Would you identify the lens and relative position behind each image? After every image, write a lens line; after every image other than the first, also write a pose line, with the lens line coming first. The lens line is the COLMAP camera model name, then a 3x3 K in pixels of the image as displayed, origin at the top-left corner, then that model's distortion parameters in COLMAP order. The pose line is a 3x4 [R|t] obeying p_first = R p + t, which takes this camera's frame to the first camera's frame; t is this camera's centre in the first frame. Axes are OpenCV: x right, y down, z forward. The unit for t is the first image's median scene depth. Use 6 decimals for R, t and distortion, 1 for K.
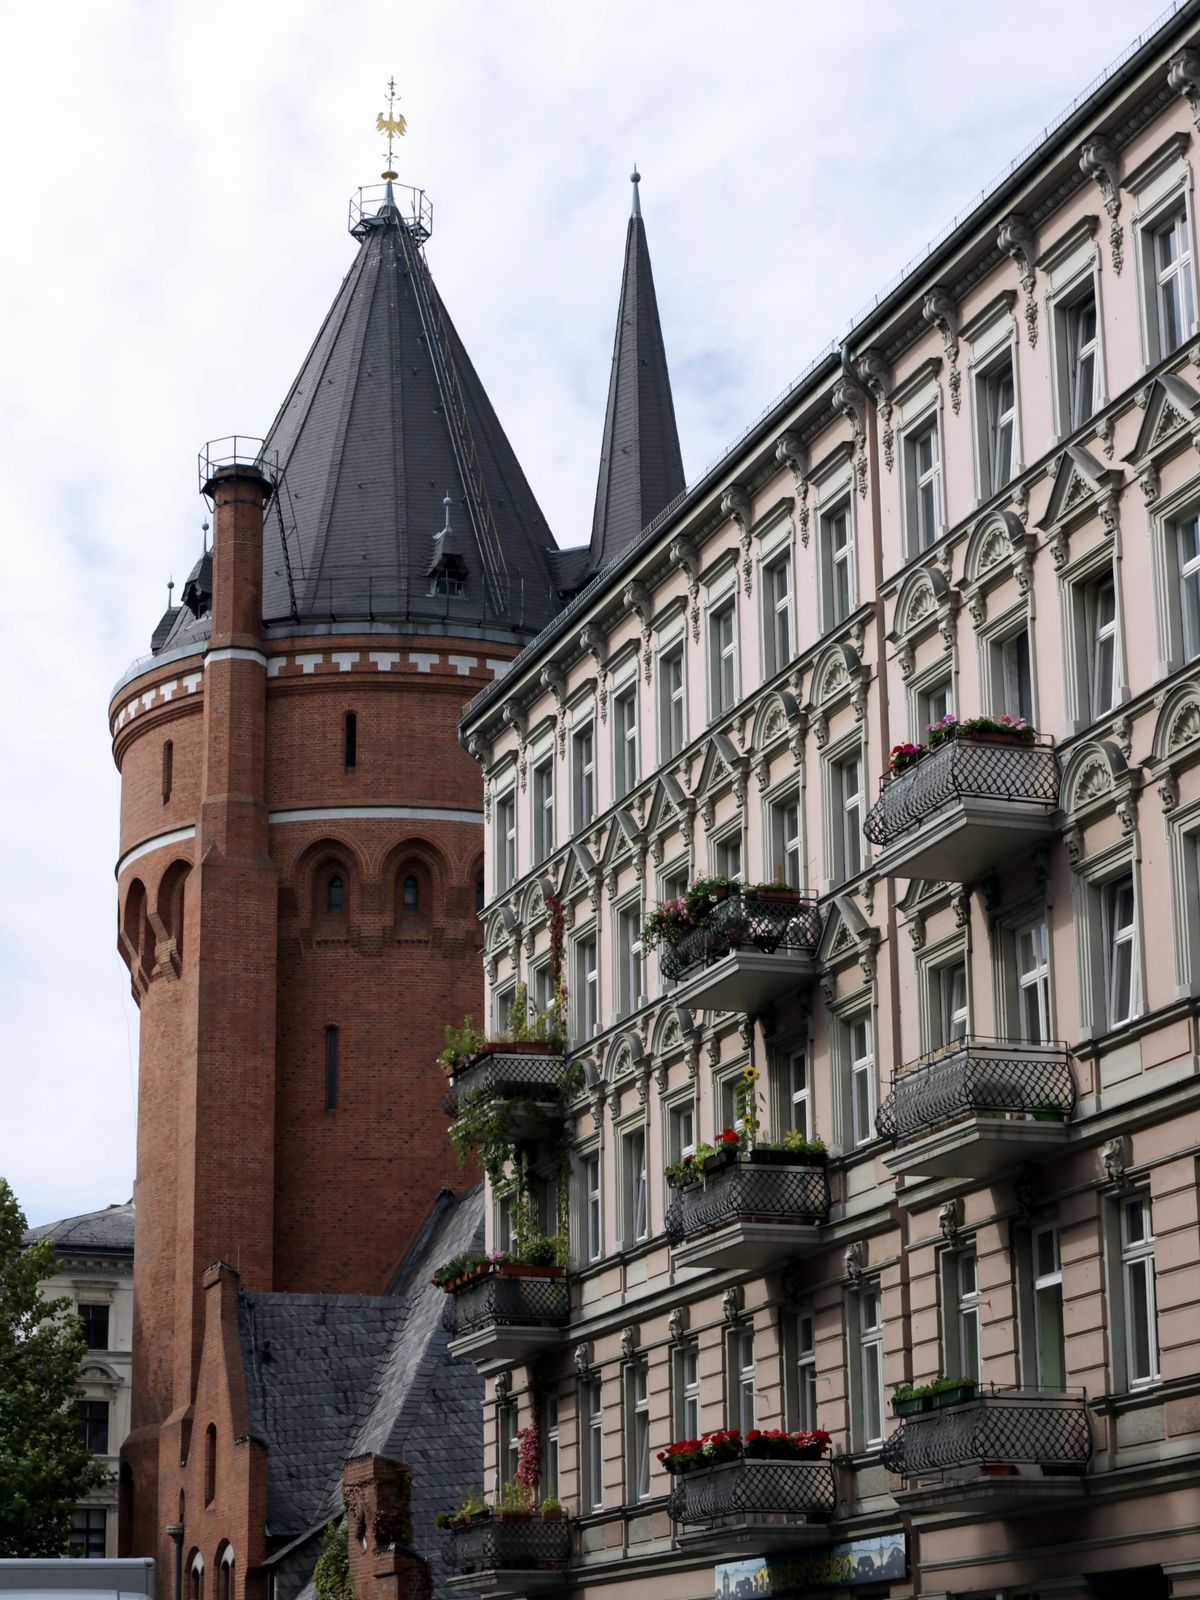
lens RADIAL K [[3424.8, 0, 599.7], [0, 3424.8, 799.8], [0, 0, 1]] dist [-0.061265, 0.000000]
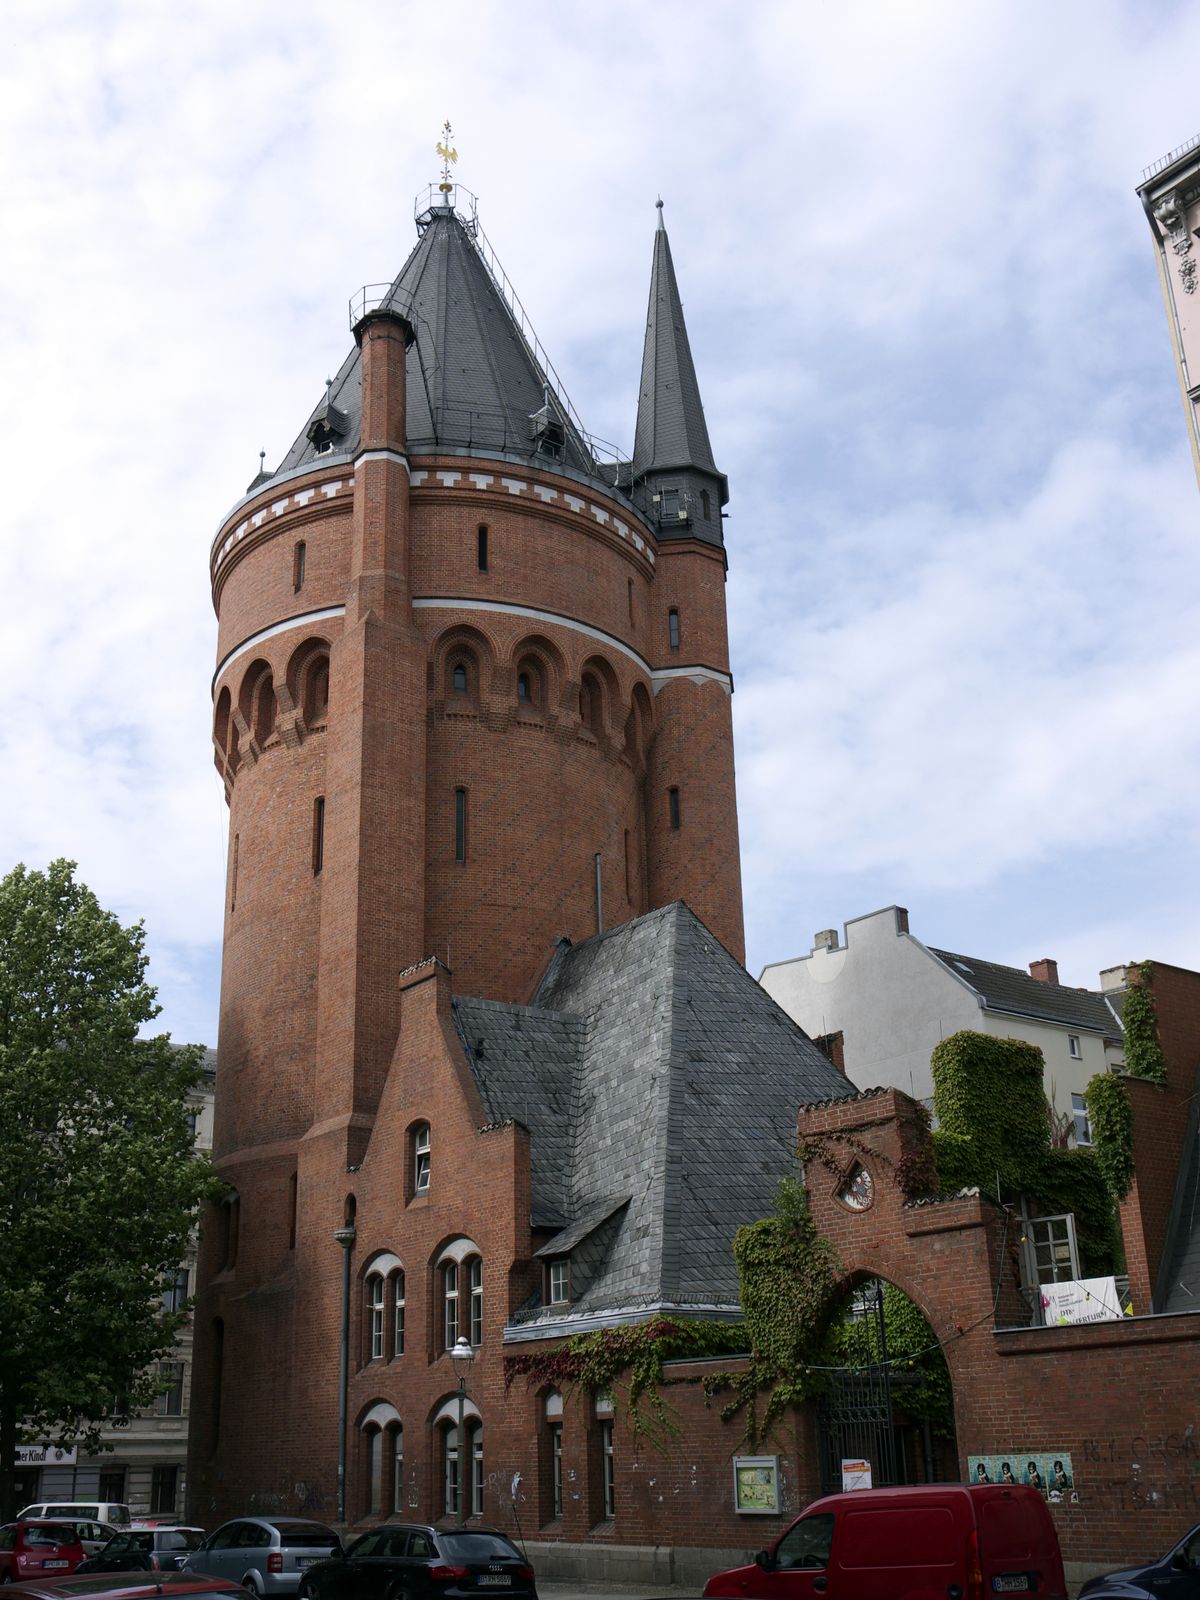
lens RADIAL K [[1667.7, 0, 611.2], [0, 1667.7, 851.0], [0, 0, 1]] dist [-0.008106, 0.000000]
pose [[0.948156, 0.095770, 0.303031, -0.191679], [-0.071306, 0.993311, -0.090818, 0.130649], [-0.309701, 0.064502, 0.948643, 0.470487]]
